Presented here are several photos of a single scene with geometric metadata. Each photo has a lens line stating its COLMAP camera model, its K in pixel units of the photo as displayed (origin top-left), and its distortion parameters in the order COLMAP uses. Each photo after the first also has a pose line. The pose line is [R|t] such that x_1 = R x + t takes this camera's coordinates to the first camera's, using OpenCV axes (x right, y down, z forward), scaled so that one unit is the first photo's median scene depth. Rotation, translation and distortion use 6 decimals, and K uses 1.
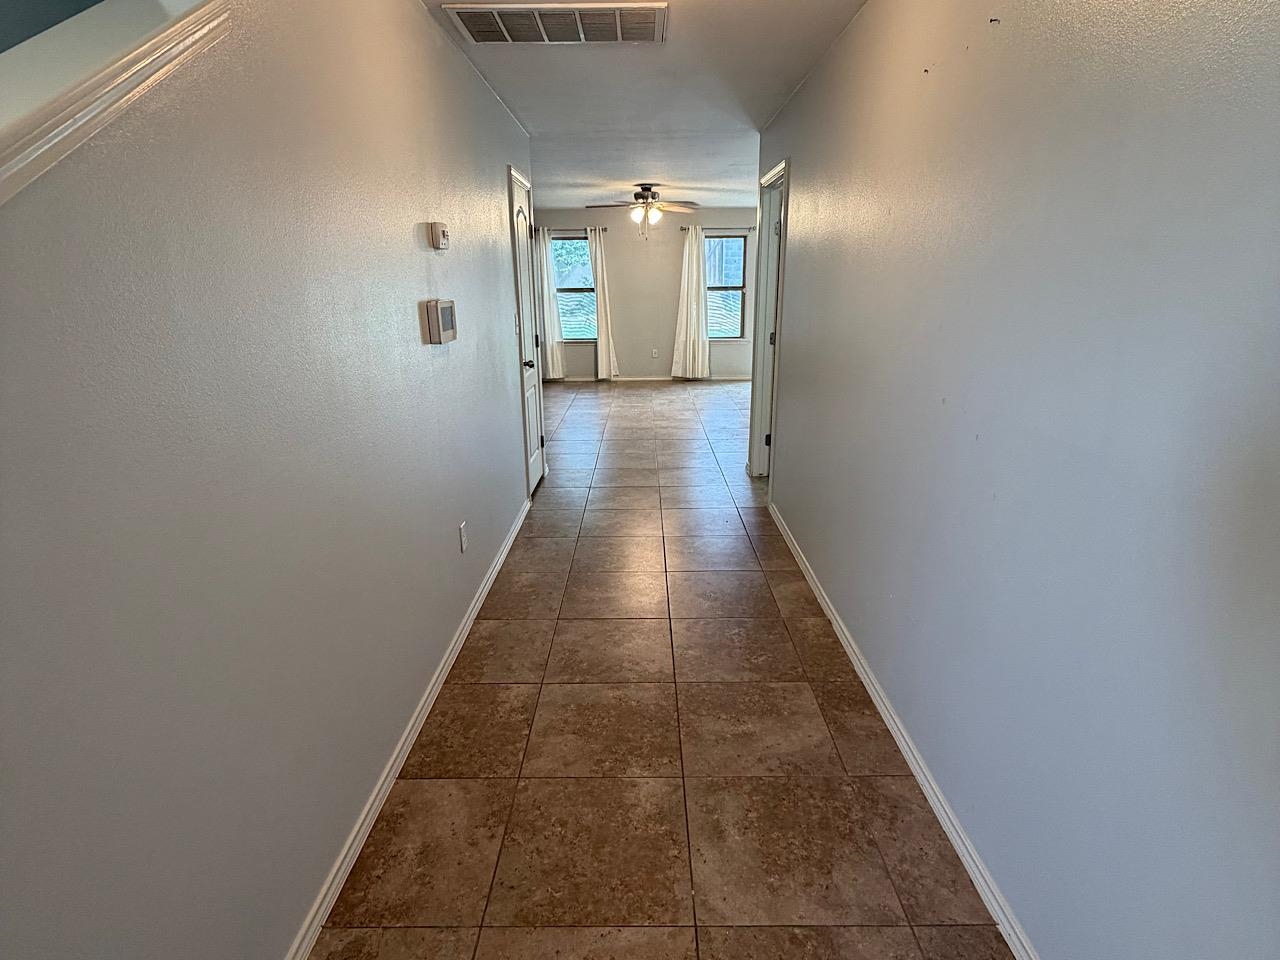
lens RADIAL K [[682.6, 0, 640.6], [0, 682.6, 477.8], [0, 0, 1]] dist [-0.004056, 0.002189]
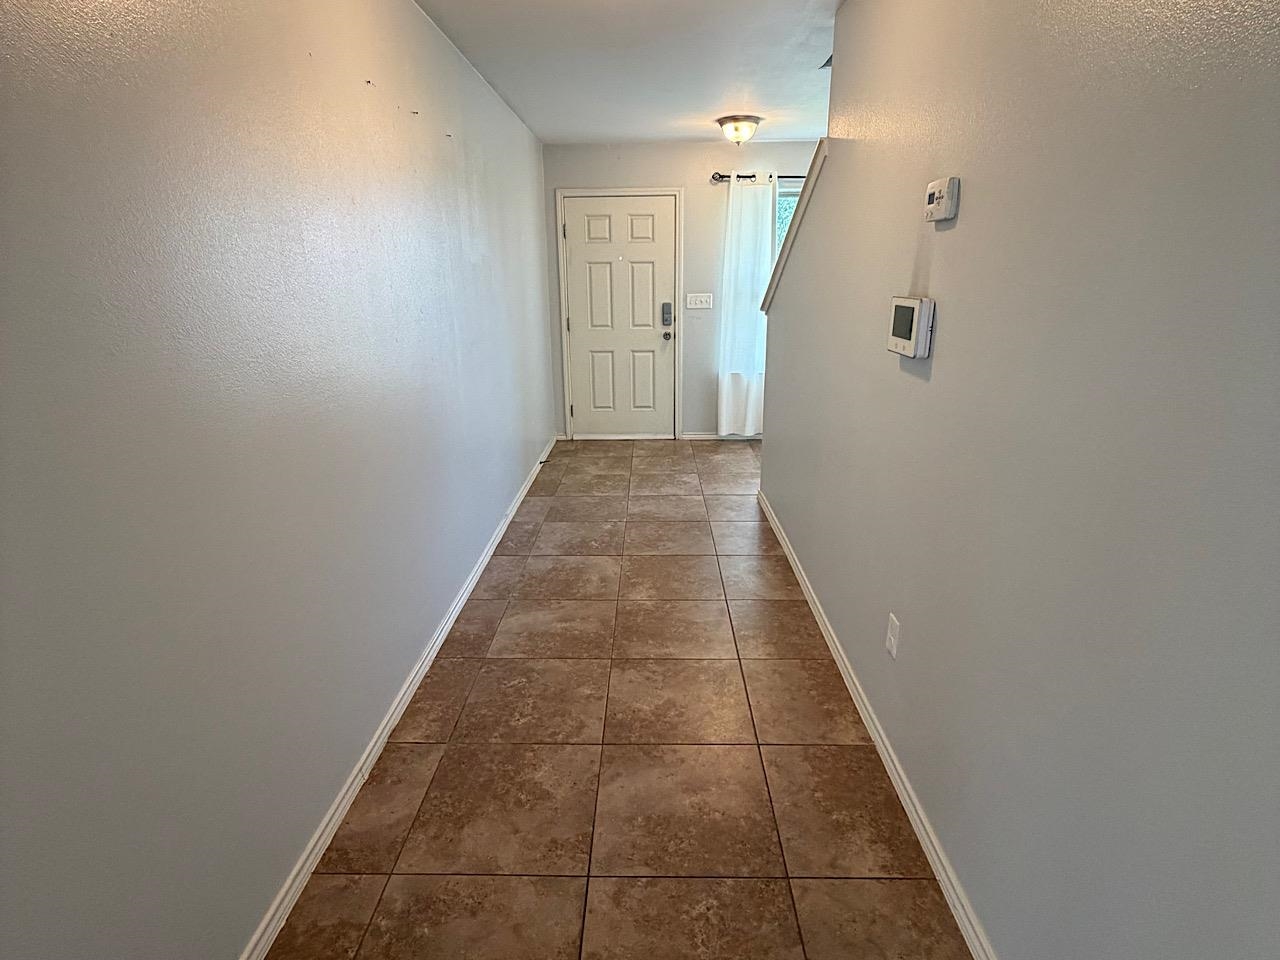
lens RADIAL K [[682.6, 0, 639.7], [0, 682.6, 479.7], [0, 0, 1]] dist [-0.004056, 0.002189]
pose [[-0.999727, 0.011206, 0.020522, -0.013667], [0.020623, 0.836170, 0.548082, -0.397647], [-0.011018, 0.548355, -0.836173, 1.365666]]
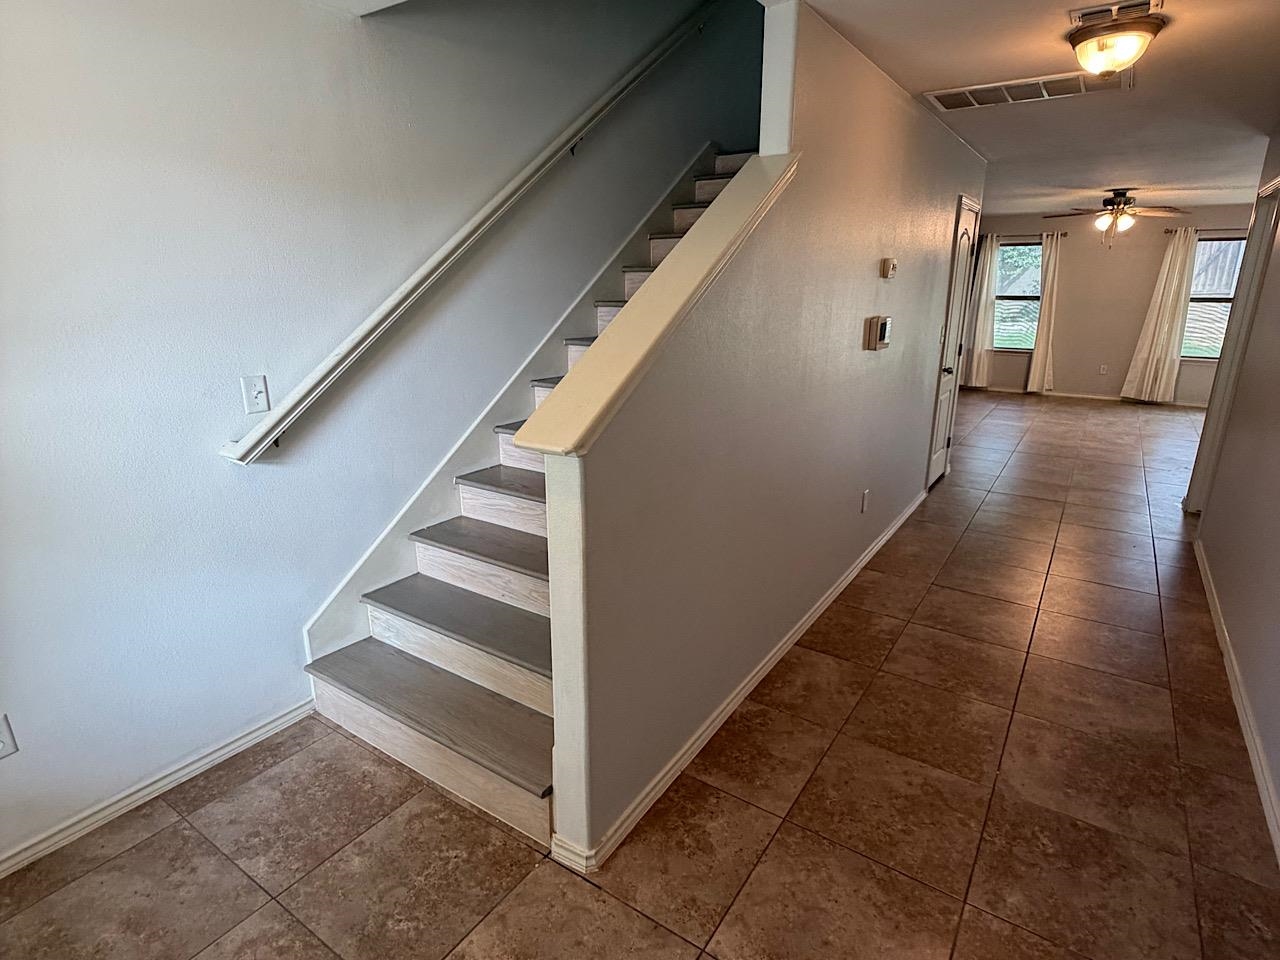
lens RADIAL K [[682.6, 0, 637.8], [0, 682.6, 472.8], [0, 0, 1]] dist [-0.004056, 0.002189]
pose [[0.827391, 0.161813, -0.537811, 0.060578], [-0.163673, 0.985501, 0.044710, 0.043361], [0.537248, 0.051033, 0.841879, -0.280586]]
